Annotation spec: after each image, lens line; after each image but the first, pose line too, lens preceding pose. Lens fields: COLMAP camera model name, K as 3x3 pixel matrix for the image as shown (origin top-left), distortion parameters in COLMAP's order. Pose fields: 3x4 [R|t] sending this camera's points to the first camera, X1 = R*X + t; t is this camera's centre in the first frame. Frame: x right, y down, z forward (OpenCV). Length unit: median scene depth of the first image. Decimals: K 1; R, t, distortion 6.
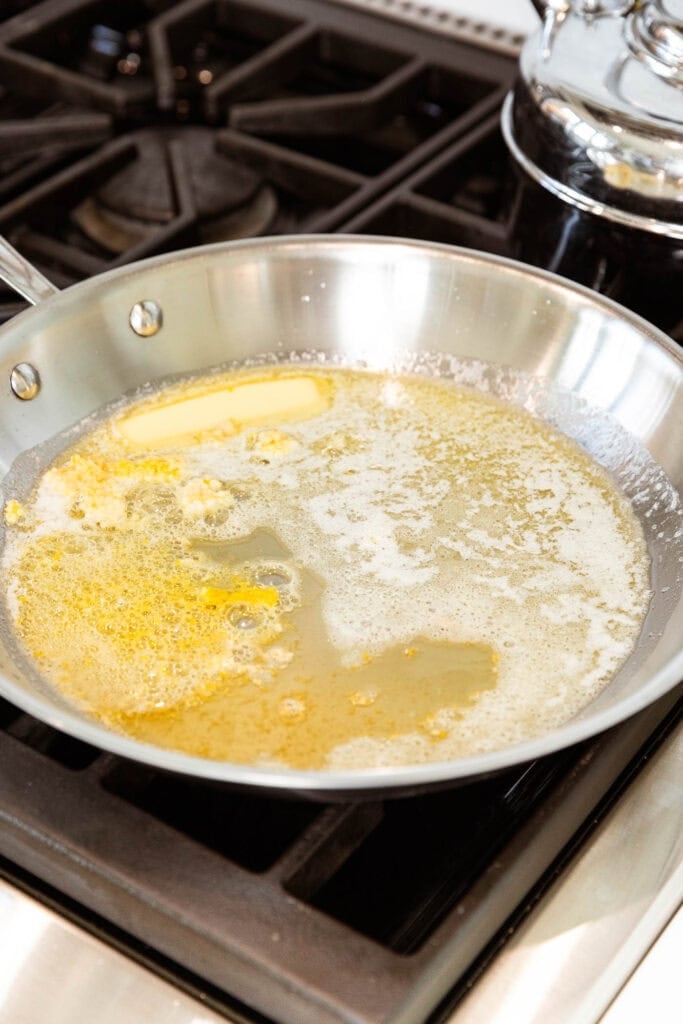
lens RADIAL K [[1872.7, 0, 341.5], [0, 1872.7, 512.0], [0, 0, 1]] dist [-0.024314, 0.271502]
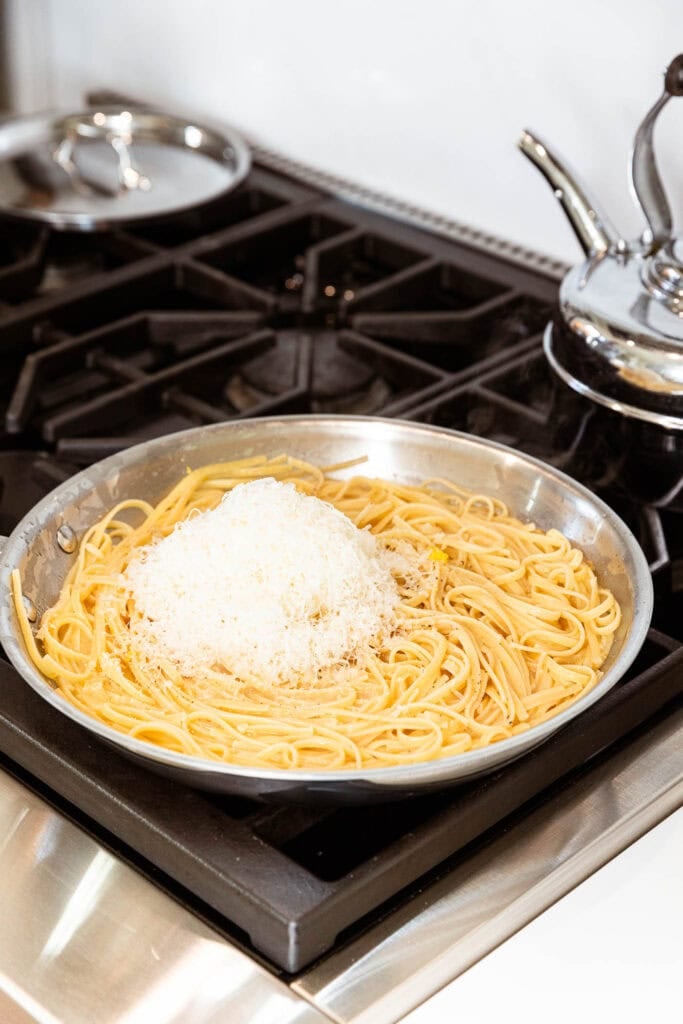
lens RADIAL K [[1865.6, 0, 317.7], [0, 1865.6, 512.8], [0, 0, 1]] dist [-0.031489, -0.046829]
pose [[0.984992, 0.089962, -0.147298, 0.116472], [-0.109840, 0.985023, -0.132907, 0.087243], [0.133136, 0.147091, 0.980122, -0.218607]]
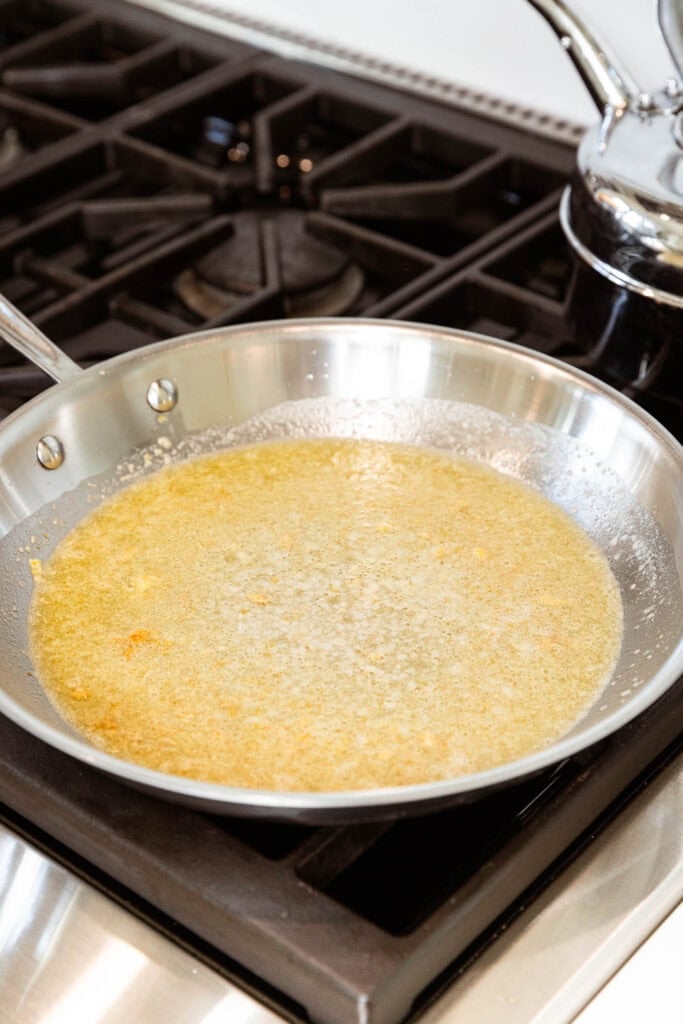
lens RADIAL K [[1872.7, 0, 341.5], [0, 1872.7, 512.0], [0, 0, 1]] dist [-0.024314, 0.271502]
pose [[0.996354, 0.035968, -0.077359, 0.044050], [-0.040020, 0.997872, -0.051475, 0.024976], [0.075343, 0.054383, 0.995674, -0.070940]]
